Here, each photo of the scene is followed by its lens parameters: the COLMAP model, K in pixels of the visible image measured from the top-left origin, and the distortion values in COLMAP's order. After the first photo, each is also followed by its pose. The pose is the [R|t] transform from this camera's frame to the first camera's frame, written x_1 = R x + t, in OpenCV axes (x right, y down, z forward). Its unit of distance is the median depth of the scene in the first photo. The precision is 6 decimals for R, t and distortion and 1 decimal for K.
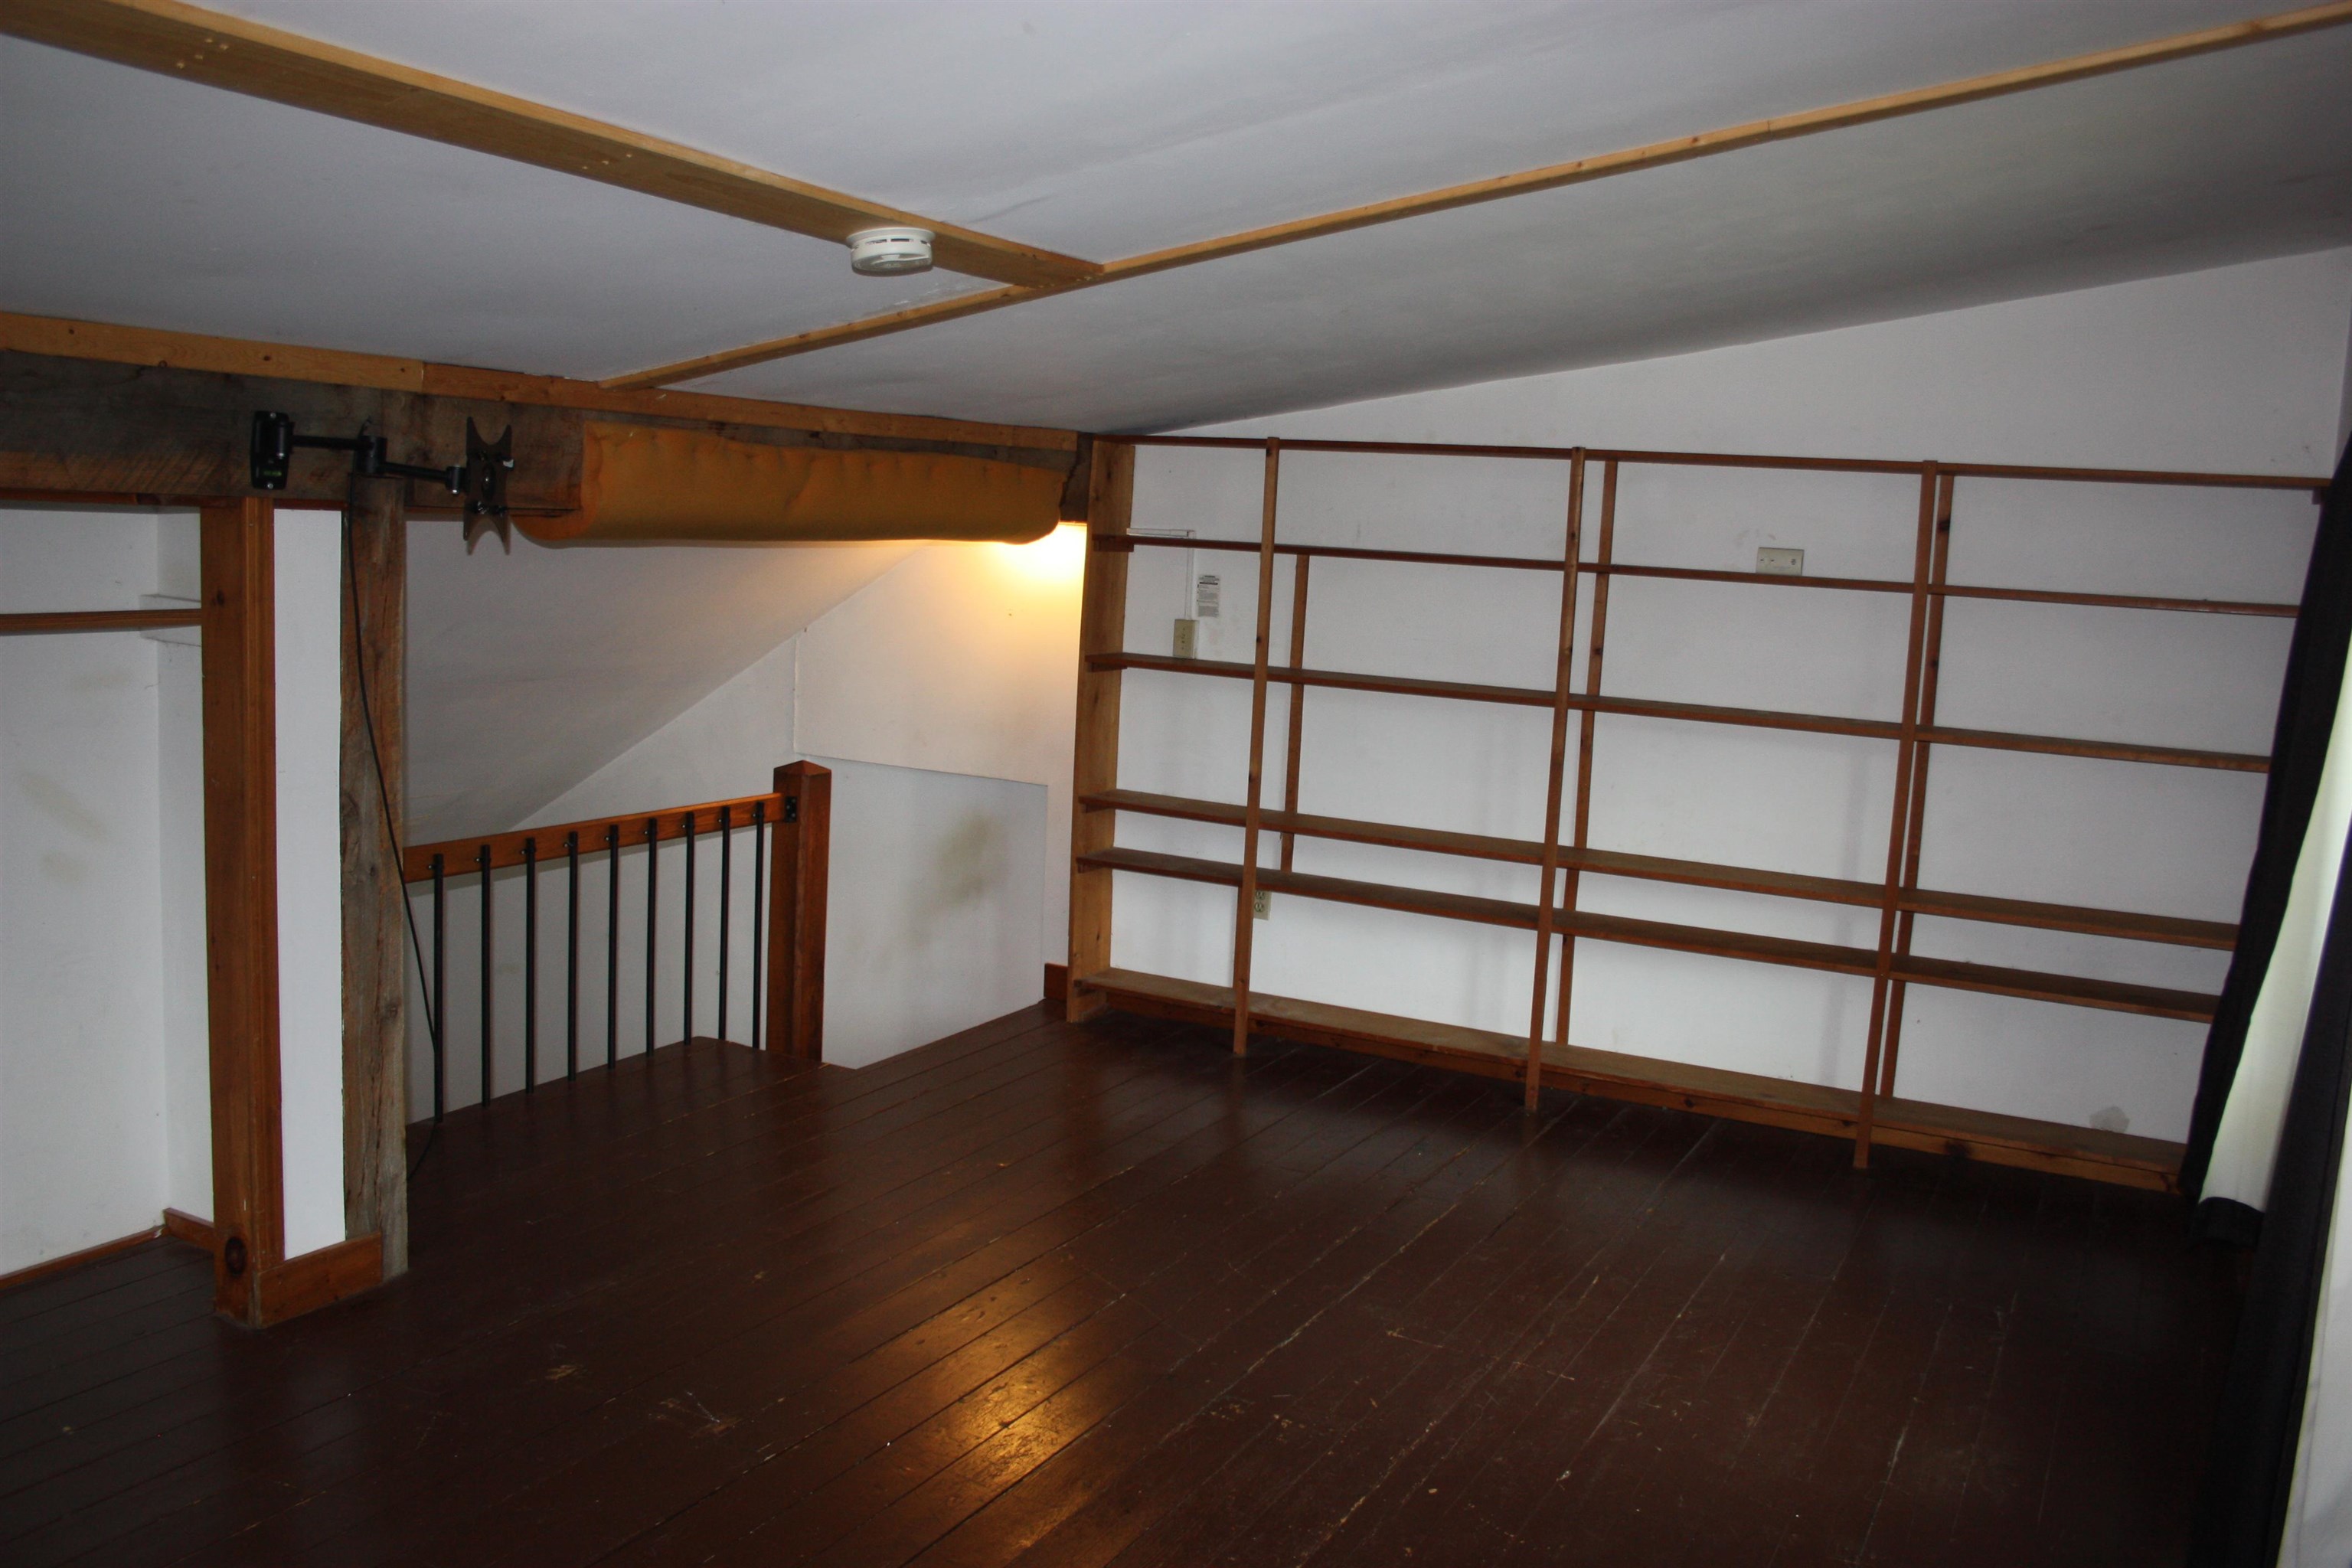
lens RADIAL K [[1961.7, 0, 1192.8], [0, 1961.7, 785.0], [0, 0, 1]] dist [-0.153135, 0.122643]
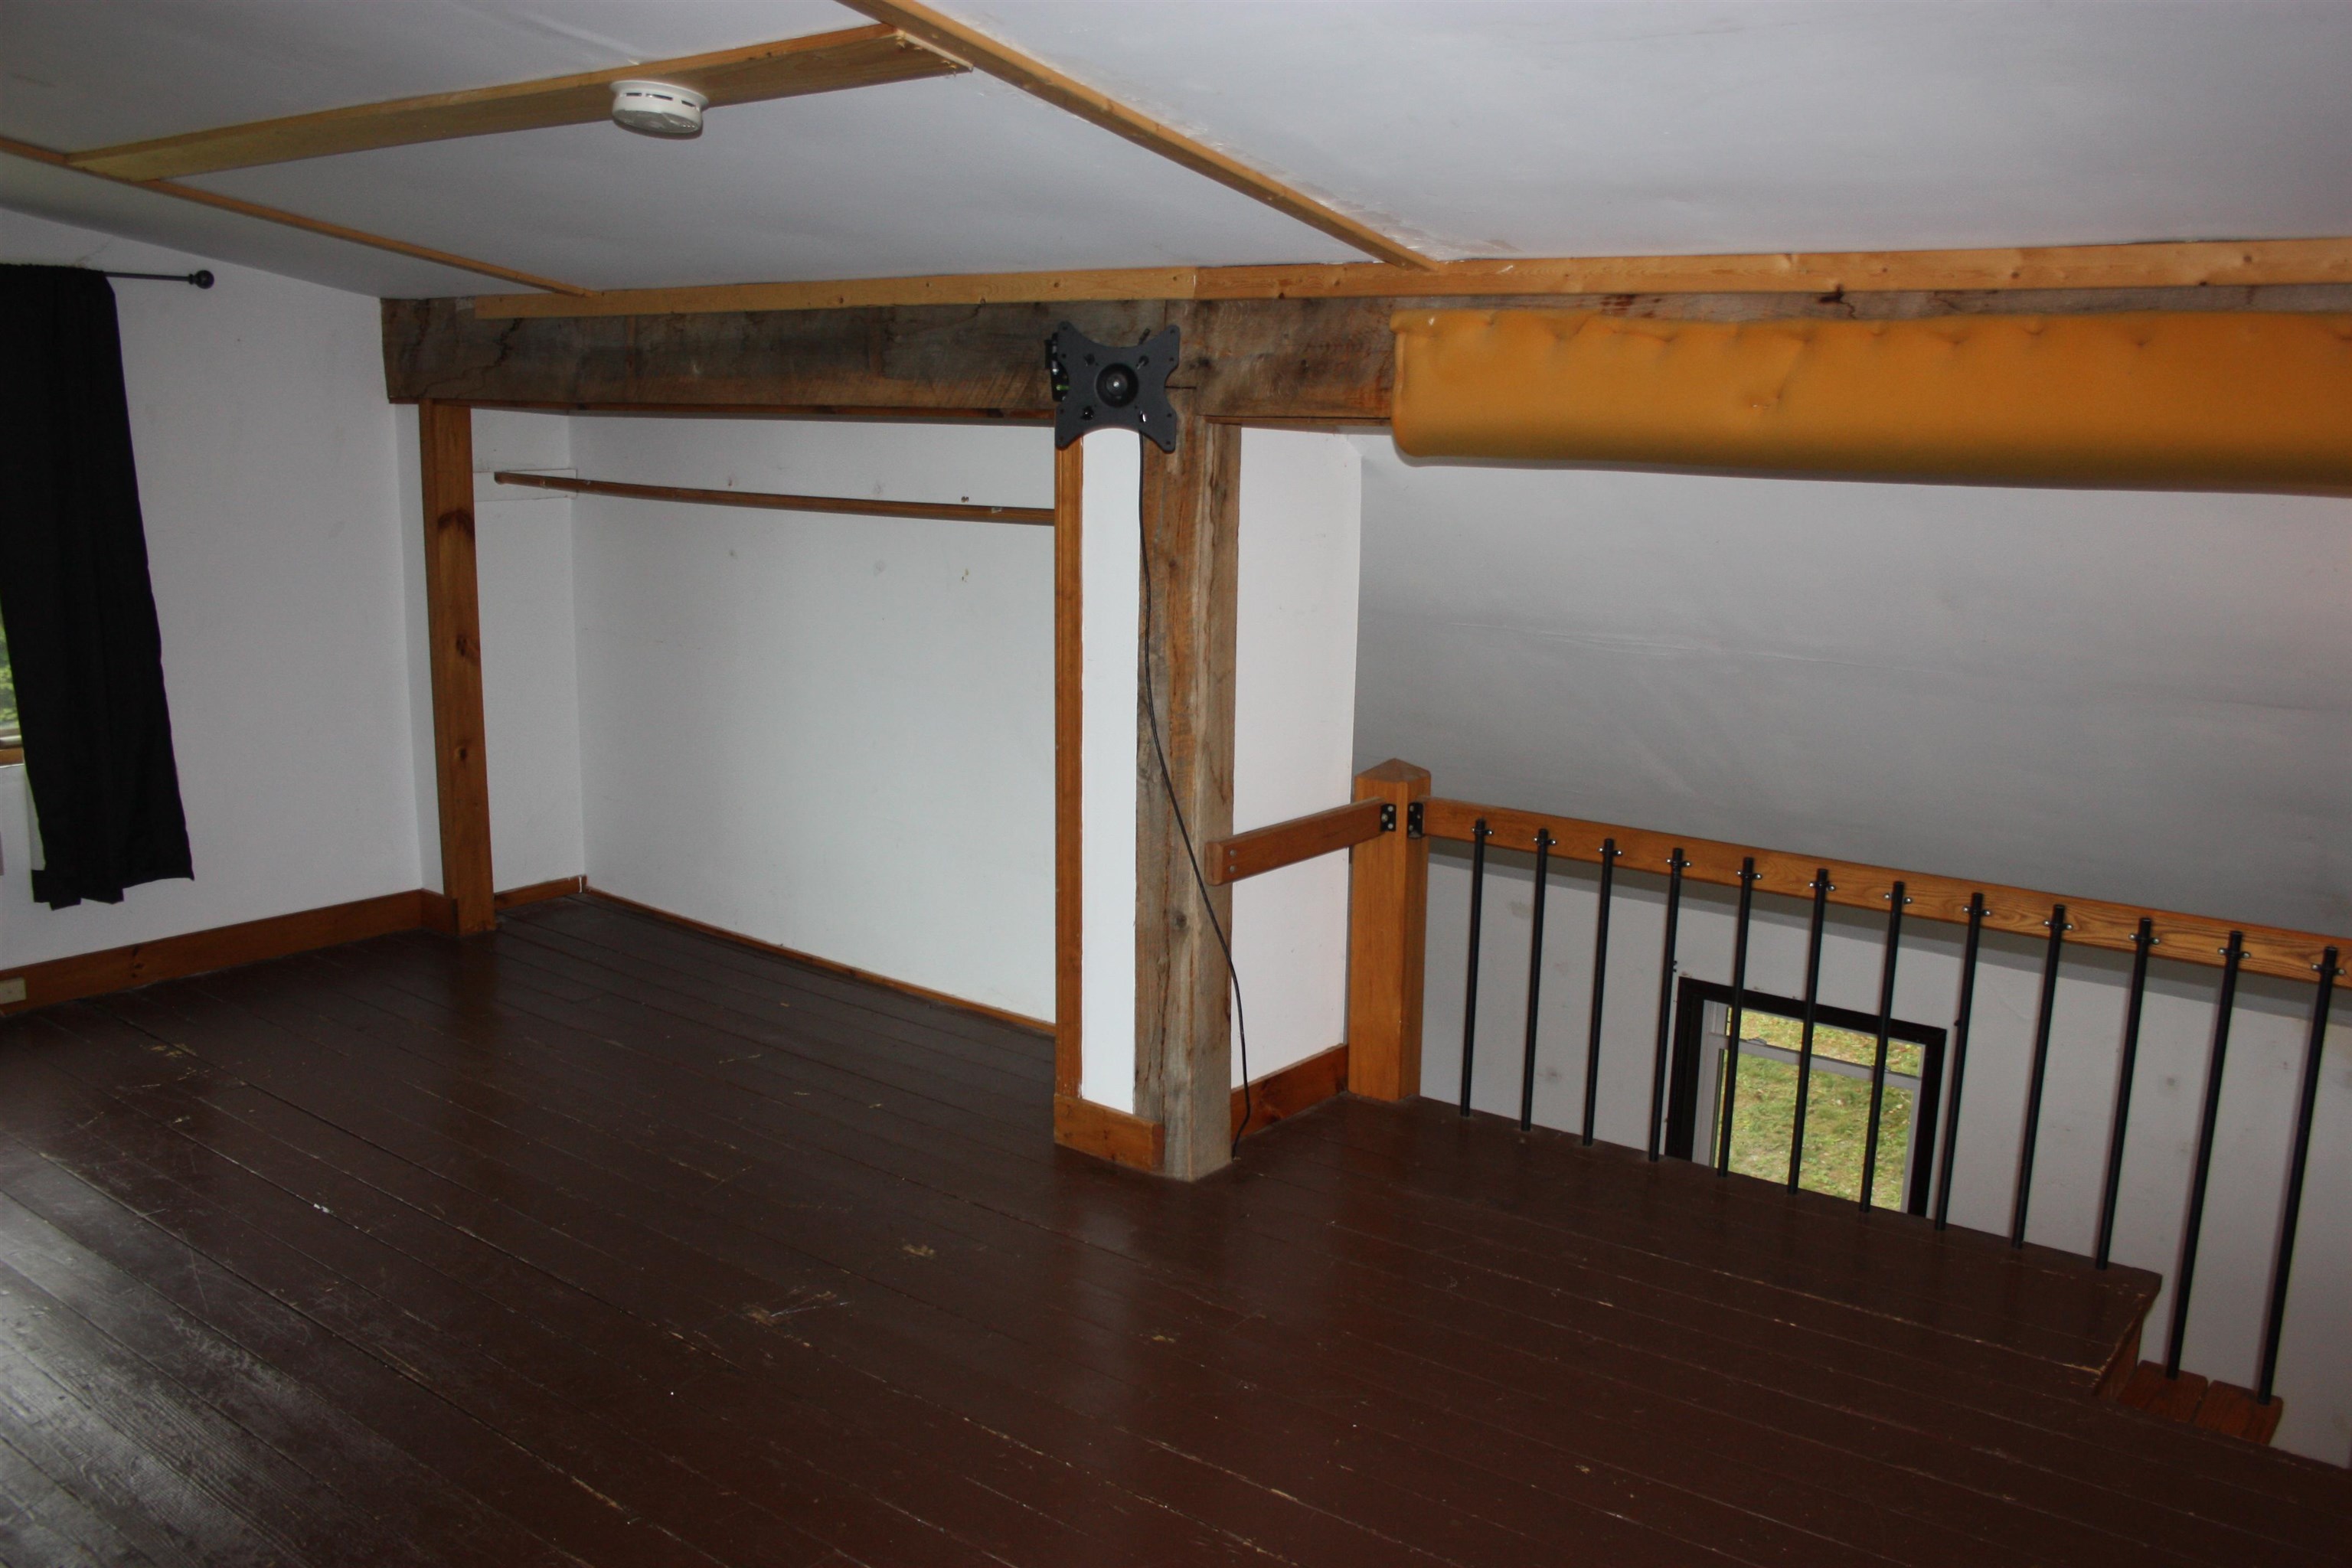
lens RADIAL K [[1961.7, 0, 1188.1], [0, 1961.7, 787.4], [0, 0, 1]] dist [-0.153135, 0.122643]
pose [[-0.159632, 0.130705, -0.978485, 0.606353], [-0.157392, 0.975147, 0.155936, -0.115814], [0.974549, 0.178899, -0.135093, 1.175904]]
